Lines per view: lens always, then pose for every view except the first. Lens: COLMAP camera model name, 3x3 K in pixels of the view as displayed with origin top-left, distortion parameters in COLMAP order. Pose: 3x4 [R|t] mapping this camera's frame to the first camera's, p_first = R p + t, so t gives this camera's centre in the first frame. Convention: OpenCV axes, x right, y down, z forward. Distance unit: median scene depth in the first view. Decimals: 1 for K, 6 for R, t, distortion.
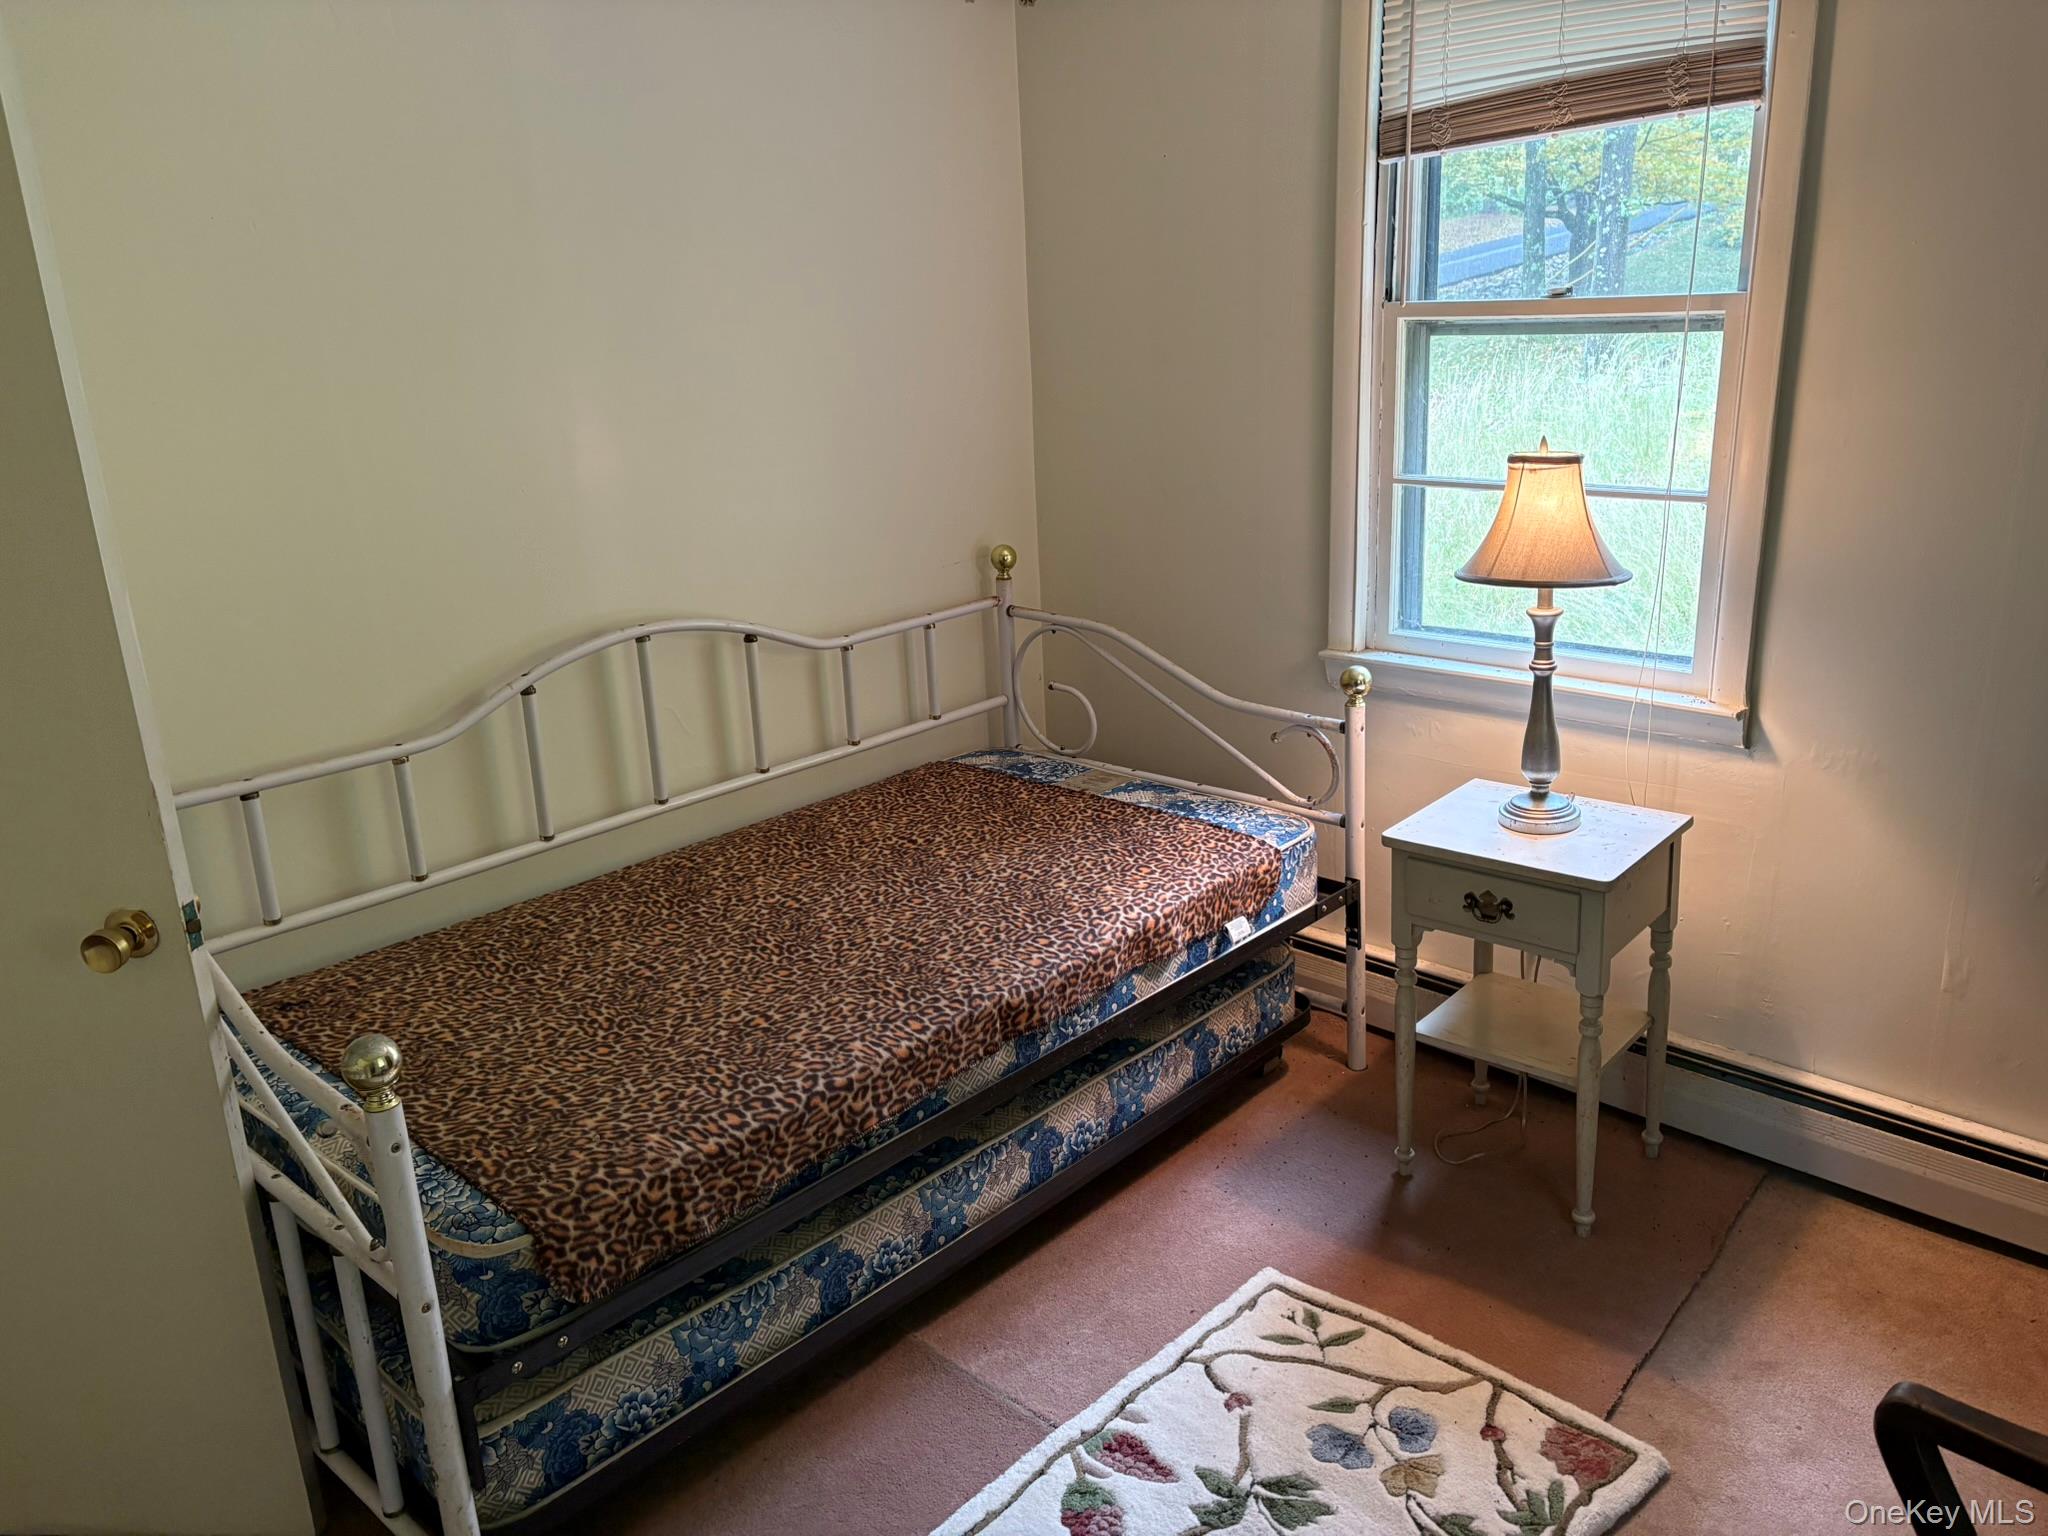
lens RADIAL K [[1518.9, 0, 1027.9], [0, 1518.9, 760.9], [0, 0, 1]] dist [0.068508, -0.077569]
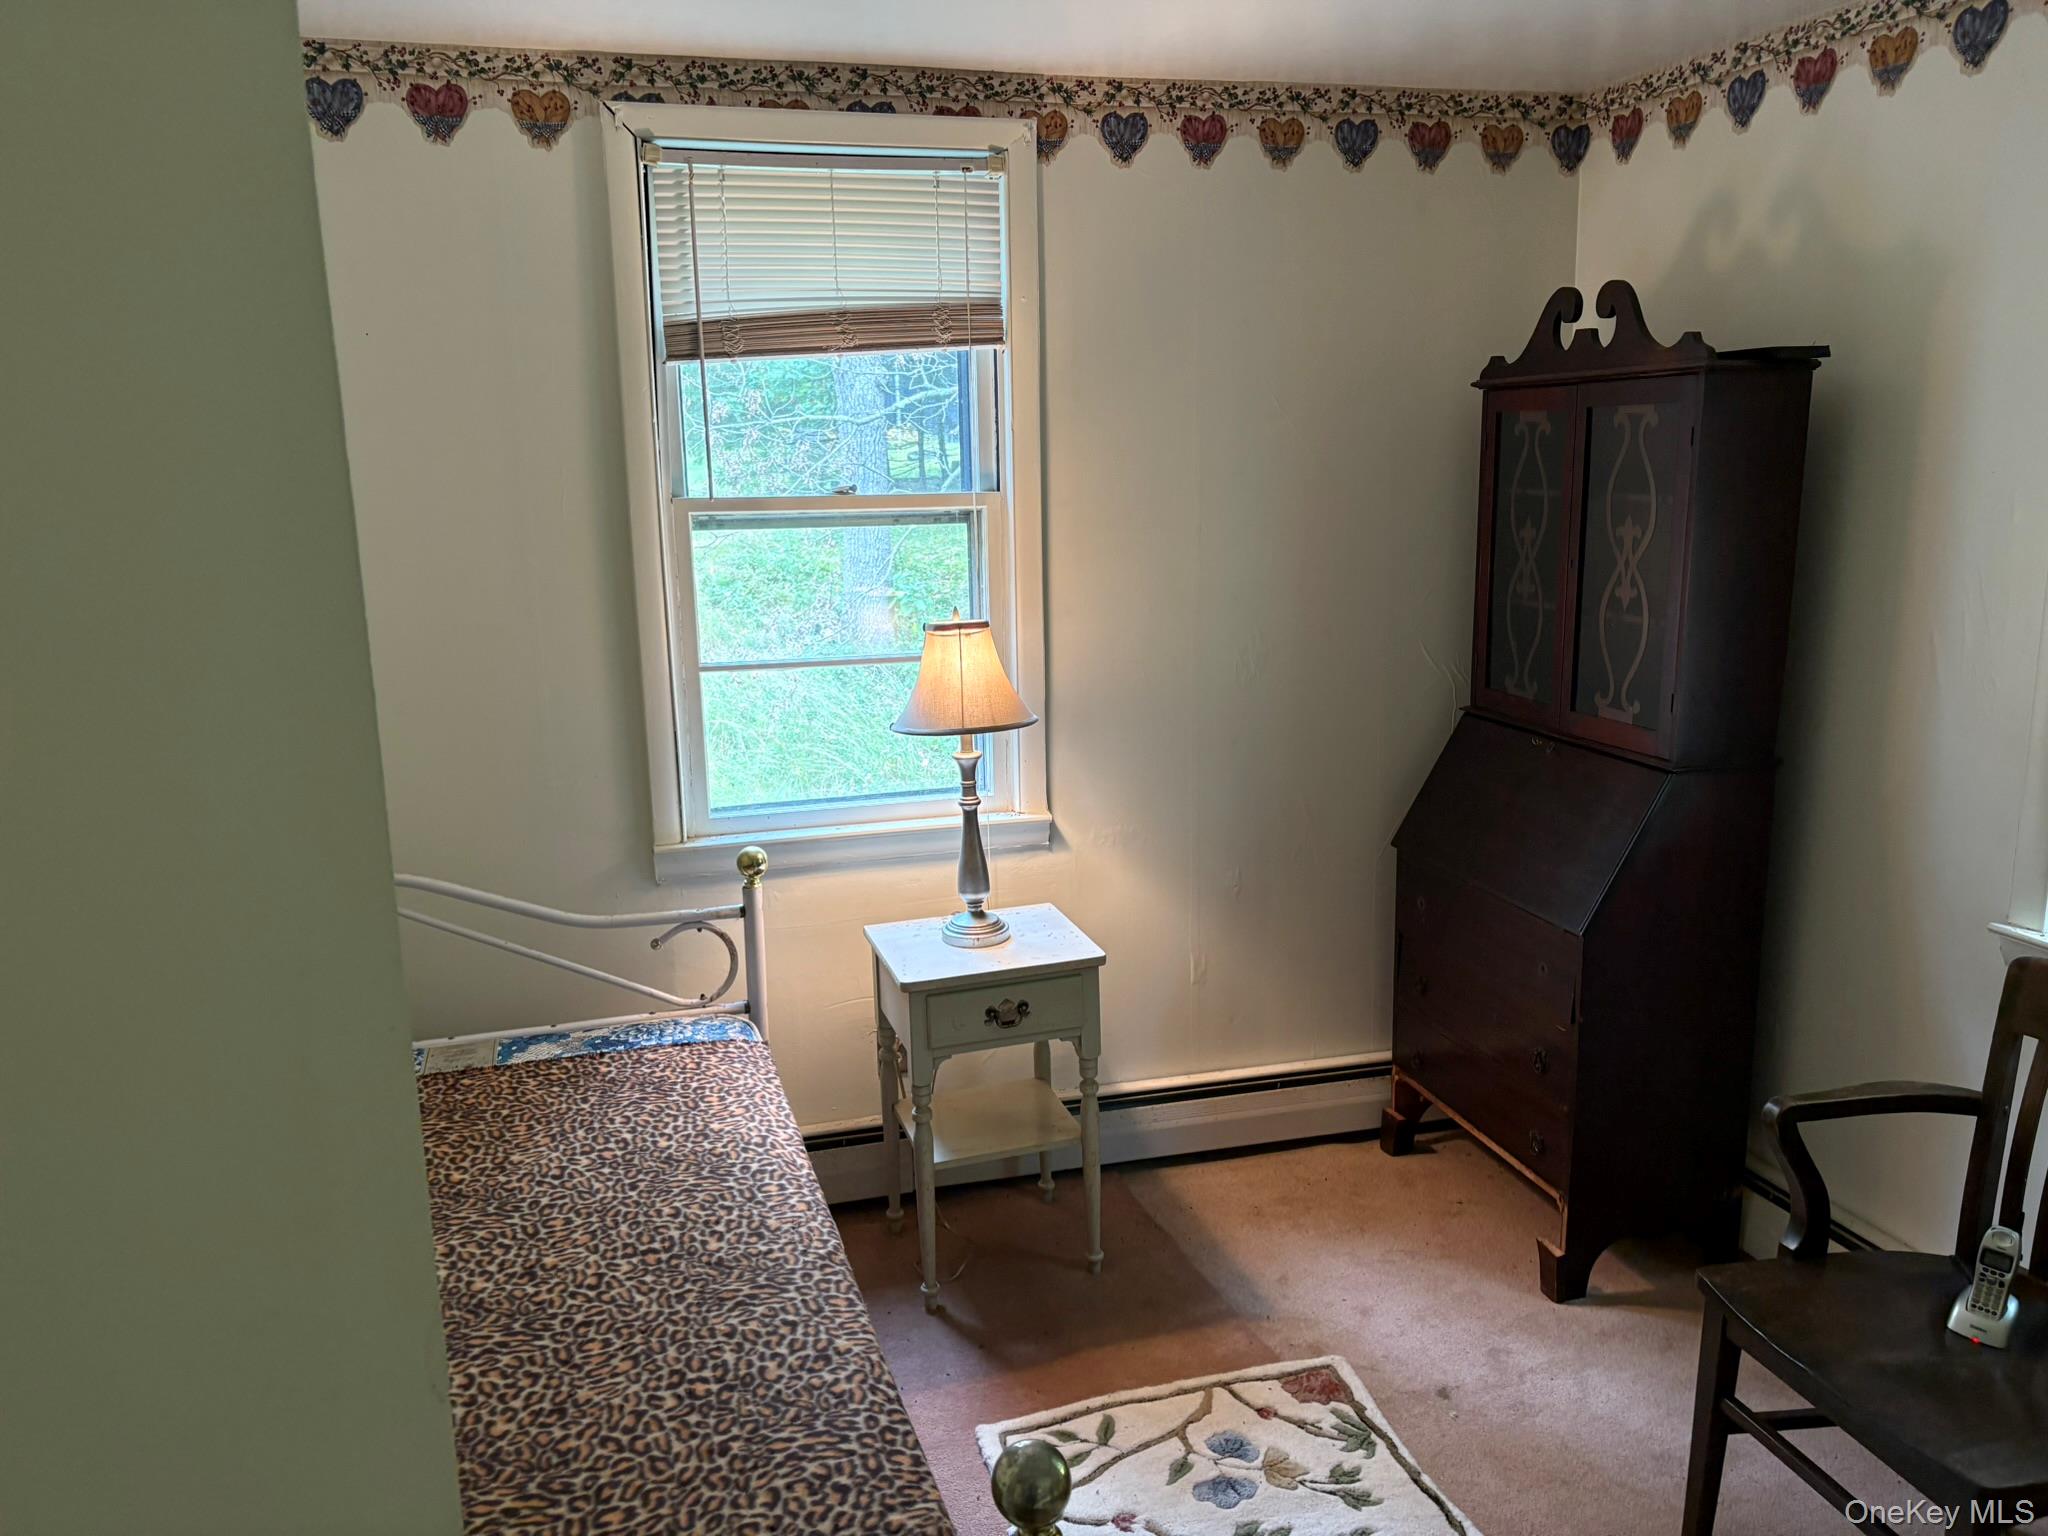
lens RADIAL K [[1546.8, 0, 1026.6], [0, 1546.8, 779.8], [0, 0, 1]] dist [0.126607, -0.178646]
pose [[0.515831, -0.143145, 0.844647, -0.652900], [0.254231, 0.967105, 0.008638, -0.080359], [-0.818099, 0.210280, 0.535254, 0.349982]]
